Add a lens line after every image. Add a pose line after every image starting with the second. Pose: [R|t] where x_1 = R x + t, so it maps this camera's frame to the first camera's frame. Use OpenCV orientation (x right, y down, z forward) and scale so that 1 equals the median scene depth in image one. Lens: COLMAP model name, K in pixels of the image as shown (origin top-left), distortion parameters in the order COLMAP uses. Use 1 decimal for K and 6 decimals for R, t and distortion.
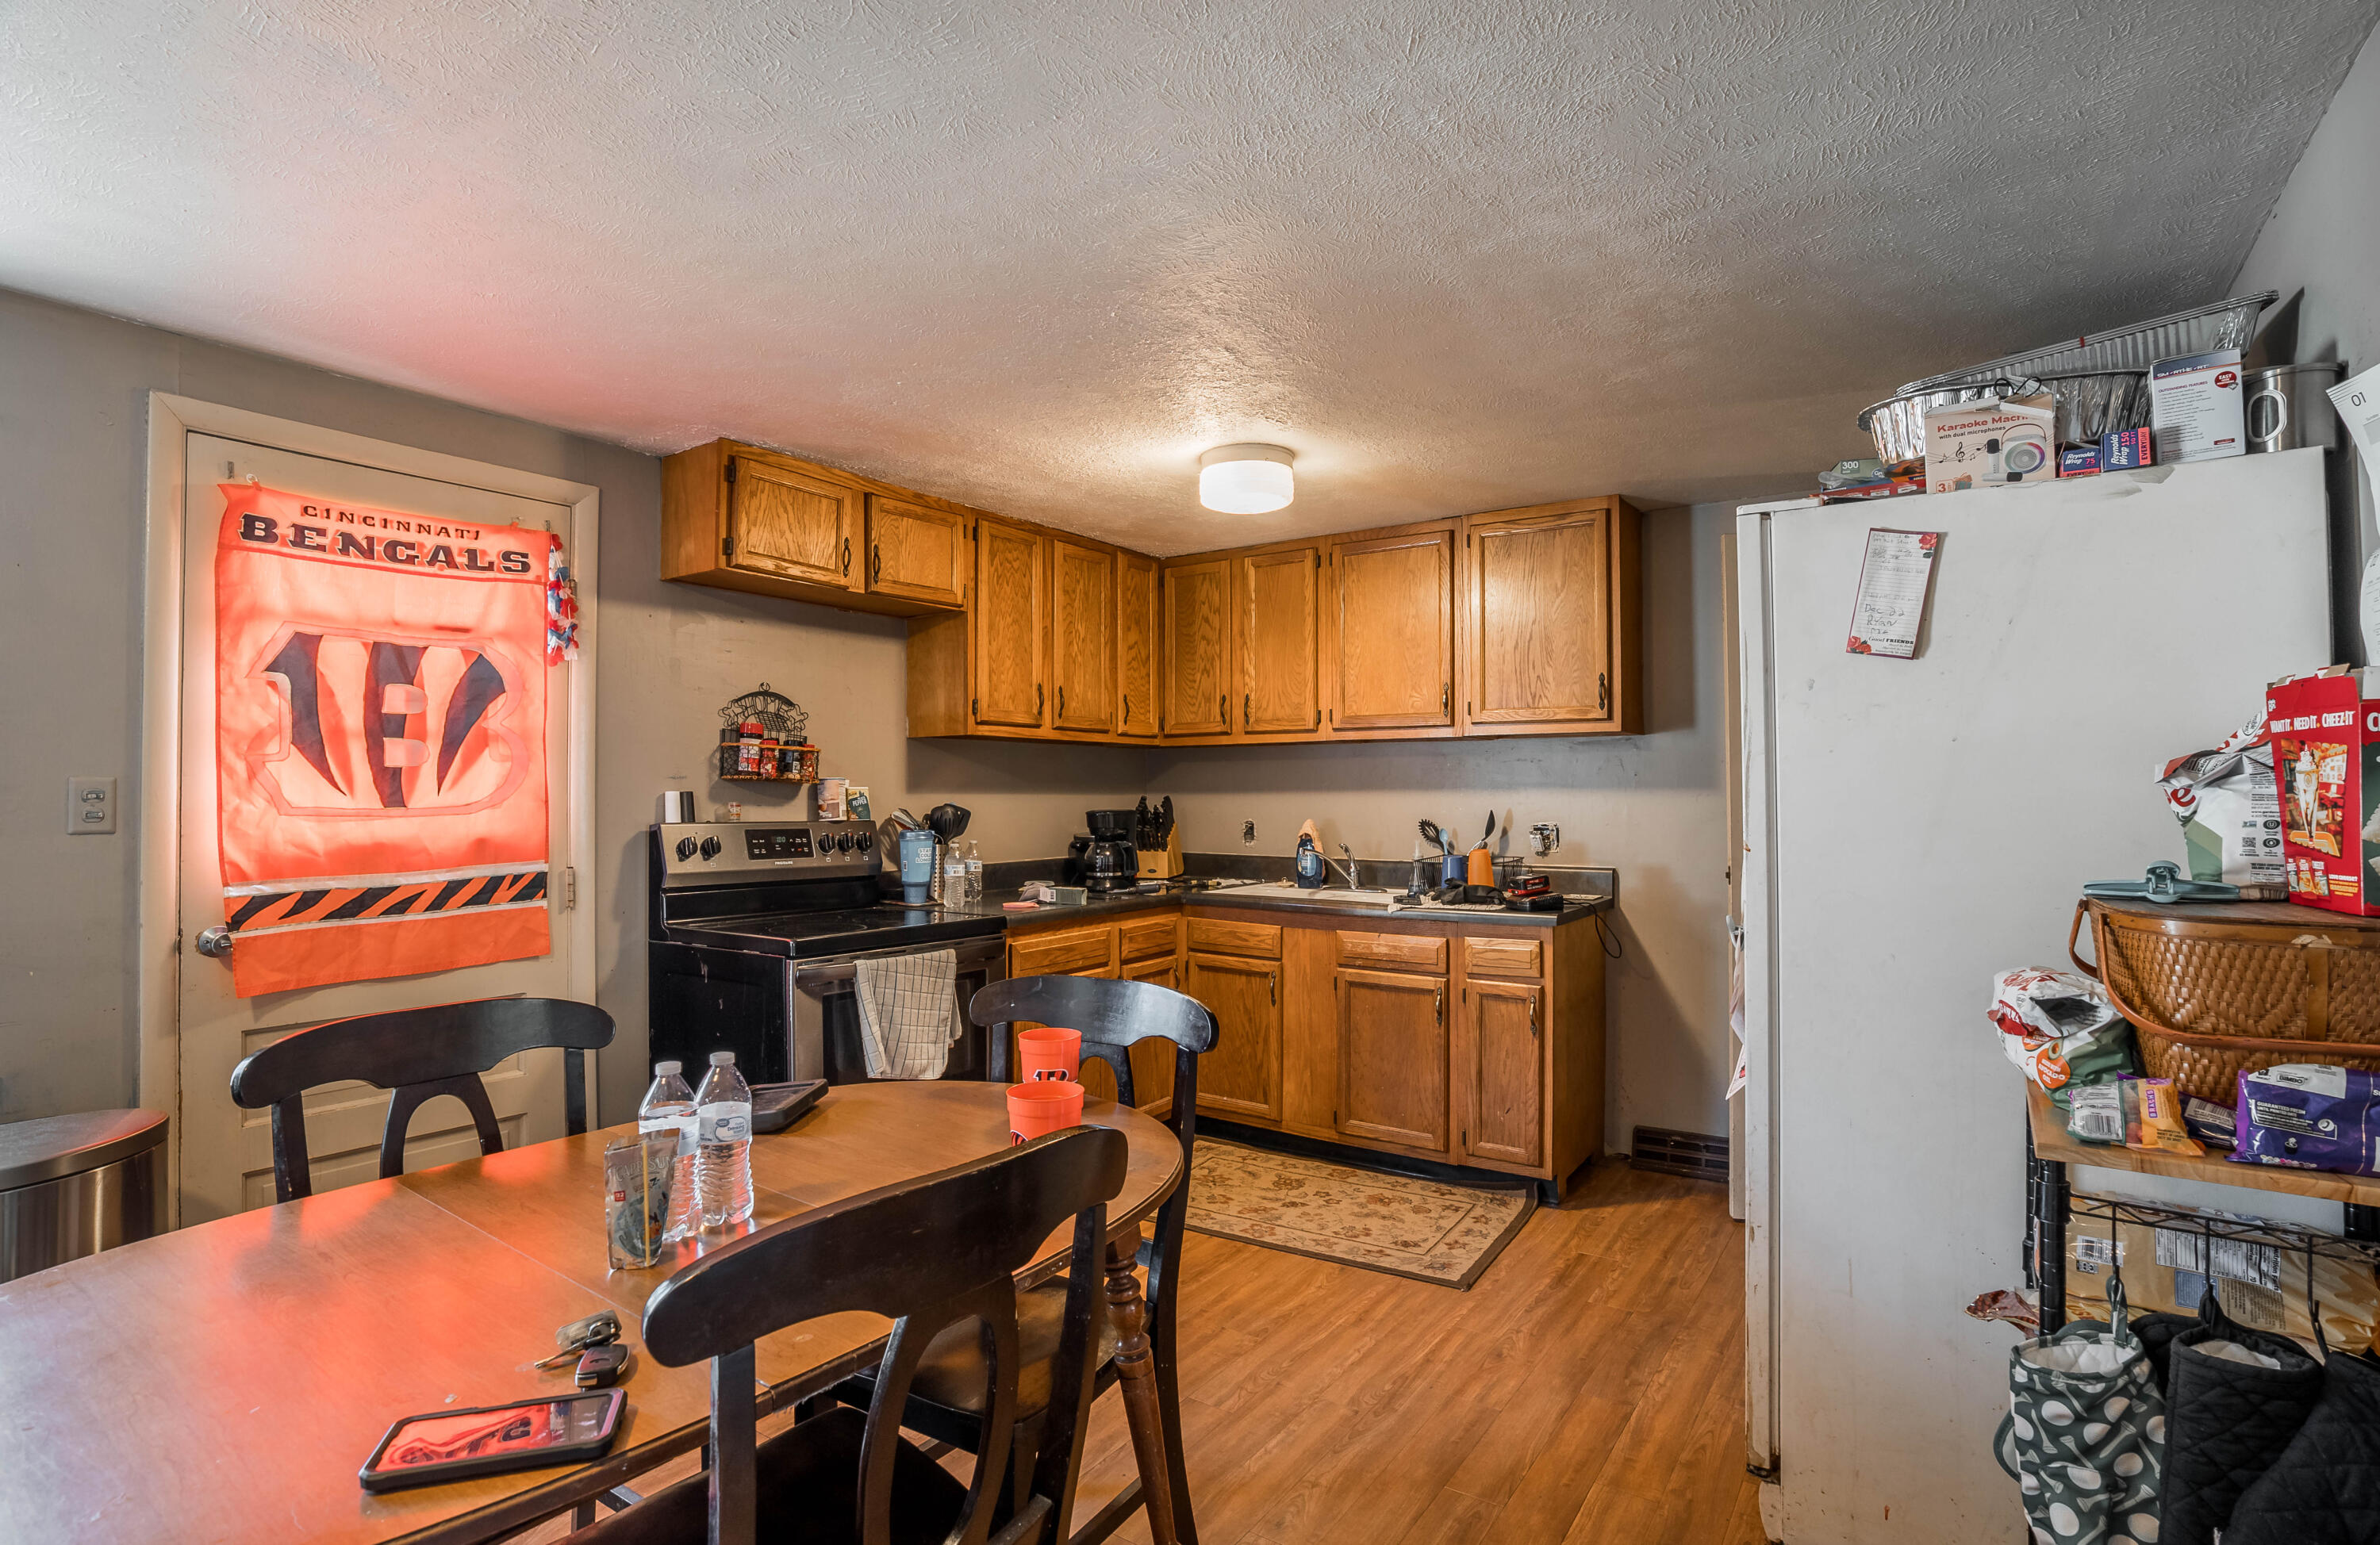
lens RADIAL K [[1085.3, 0, 1187.4], [0, 1085.3, 782.8], [0, 0, 1]] dist [0.003612, -0.000059]
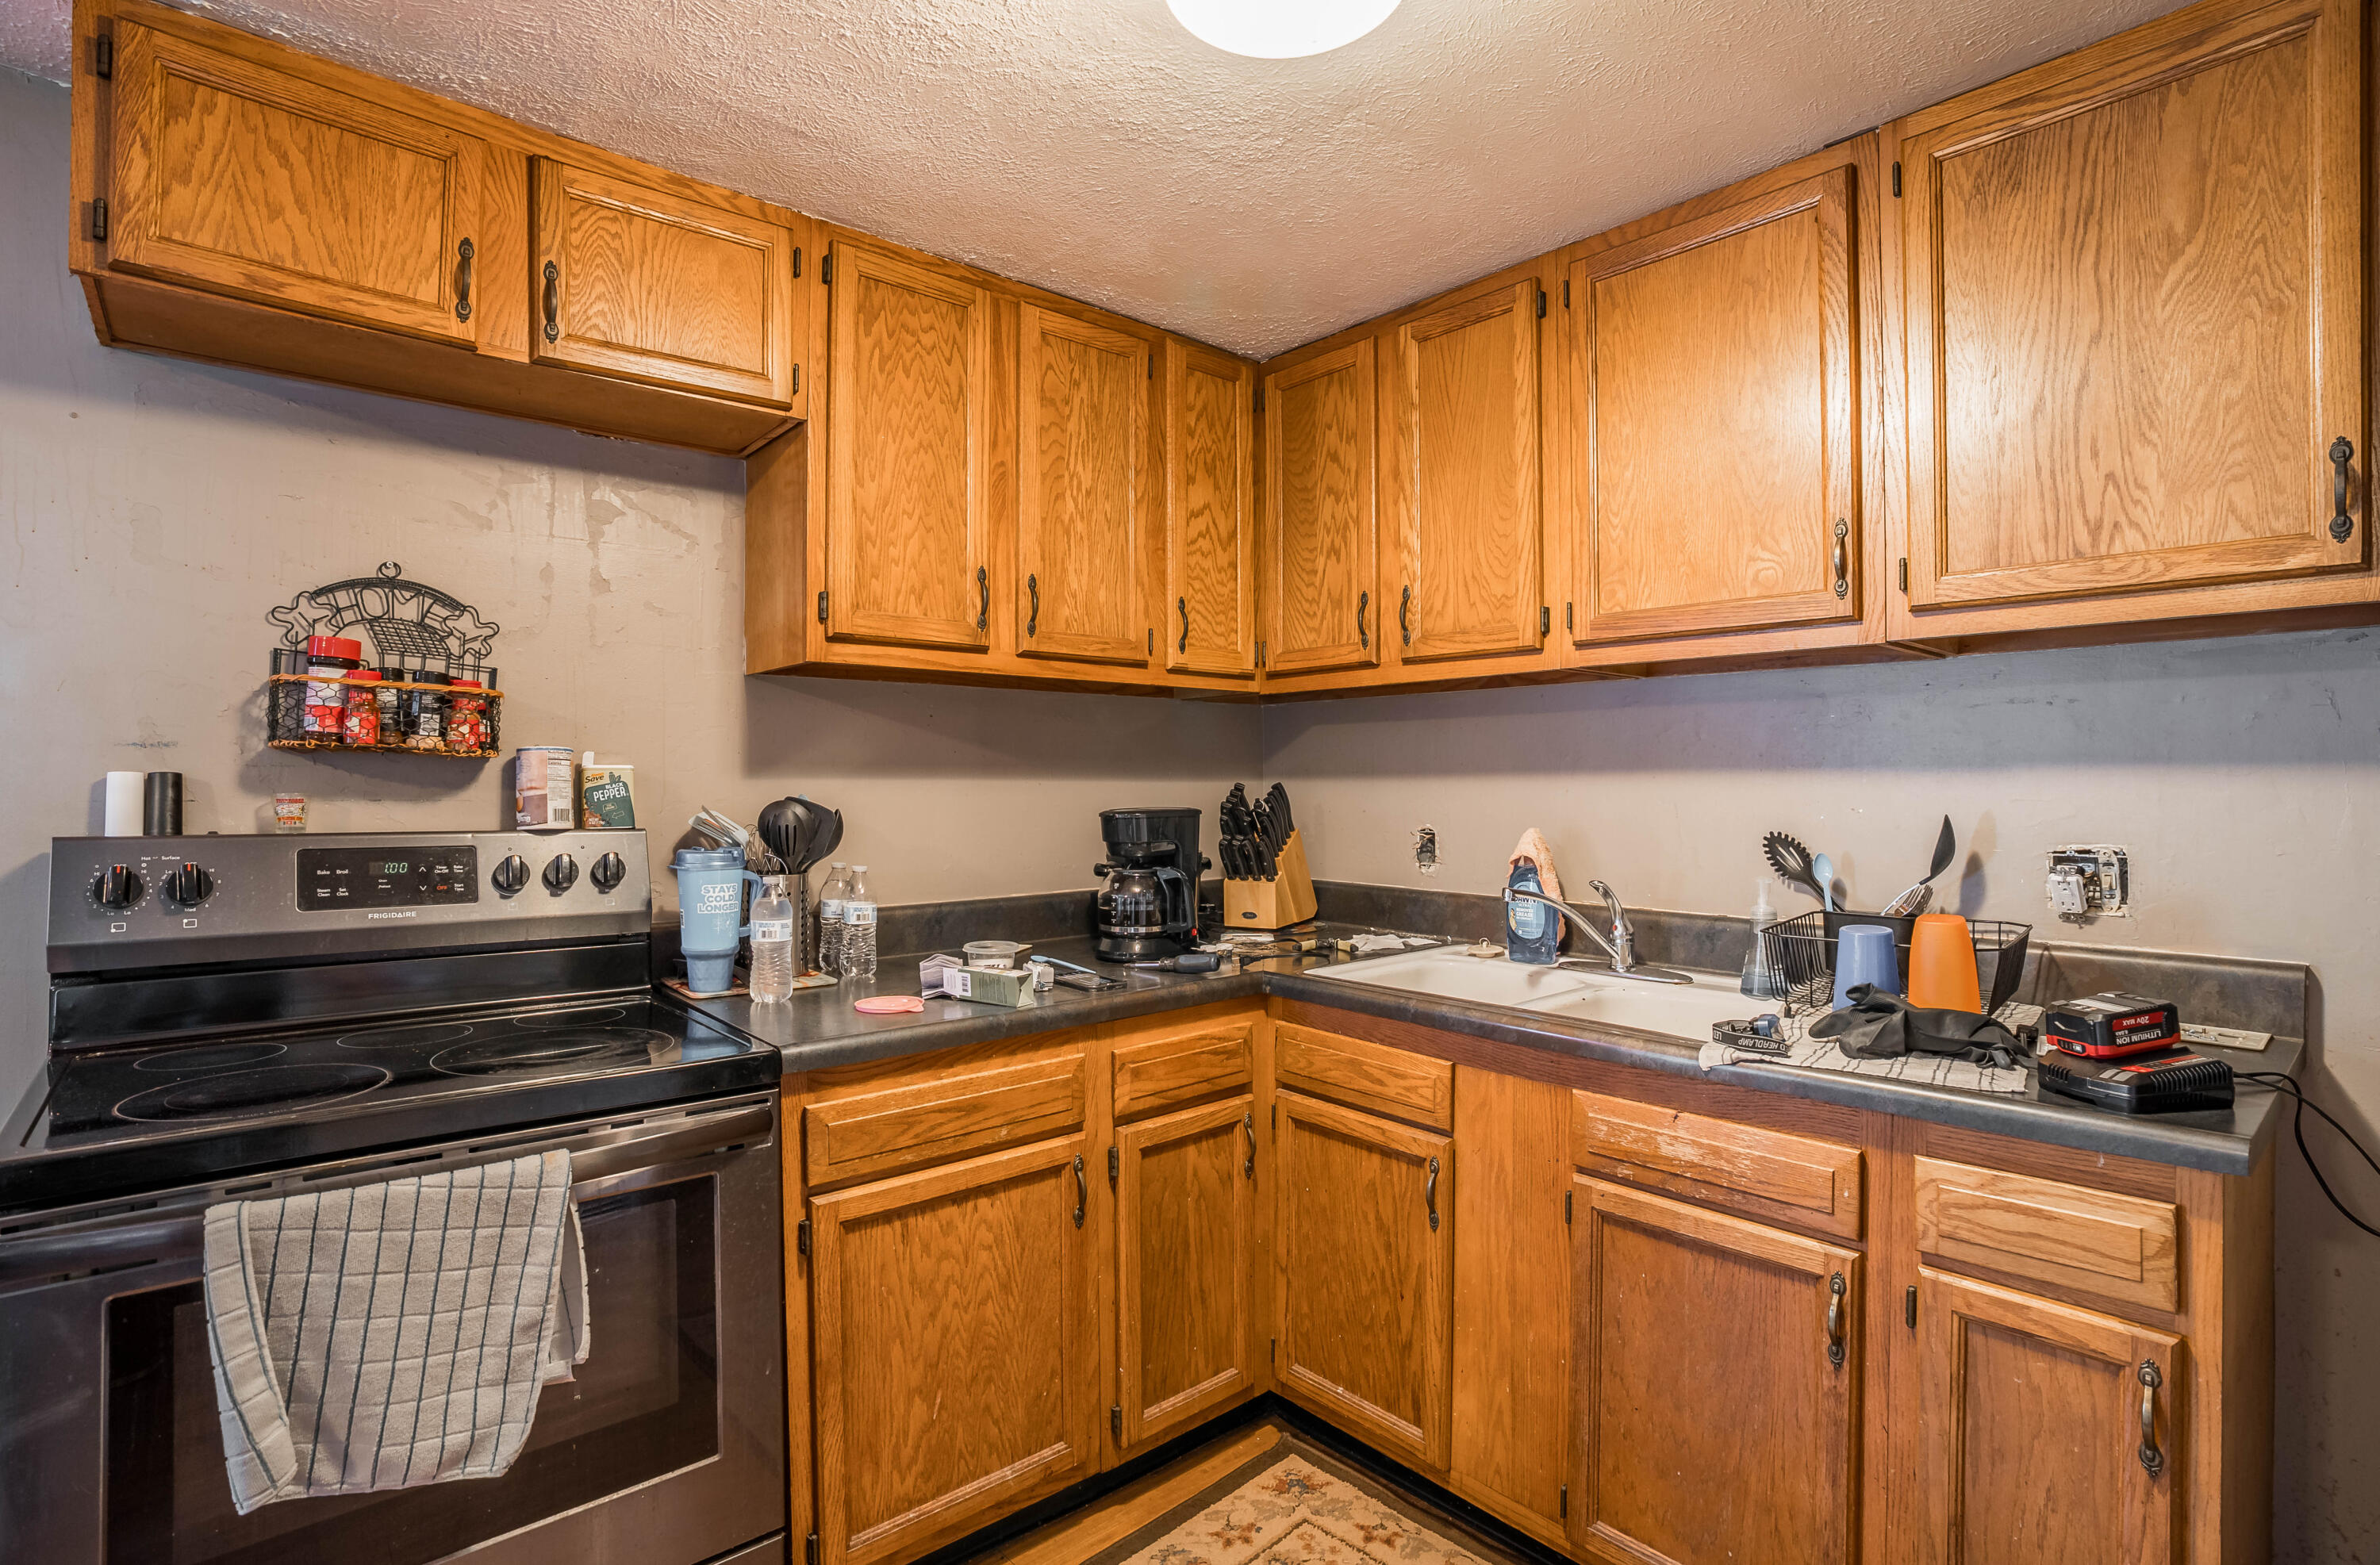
lens RADIAL K [[1118.8, 0, 1183.2], [0, 1118.8, 780.5], [0, 0, 1]] dist [-0.036748, 0.006541]
pose [[0.971302, 0.000209, -0.237849, 0.092028], [0.001842, 0.999963, 0.008404, 0.007287], [0.237842, -0.008601, 0.971266, 0.531541]]
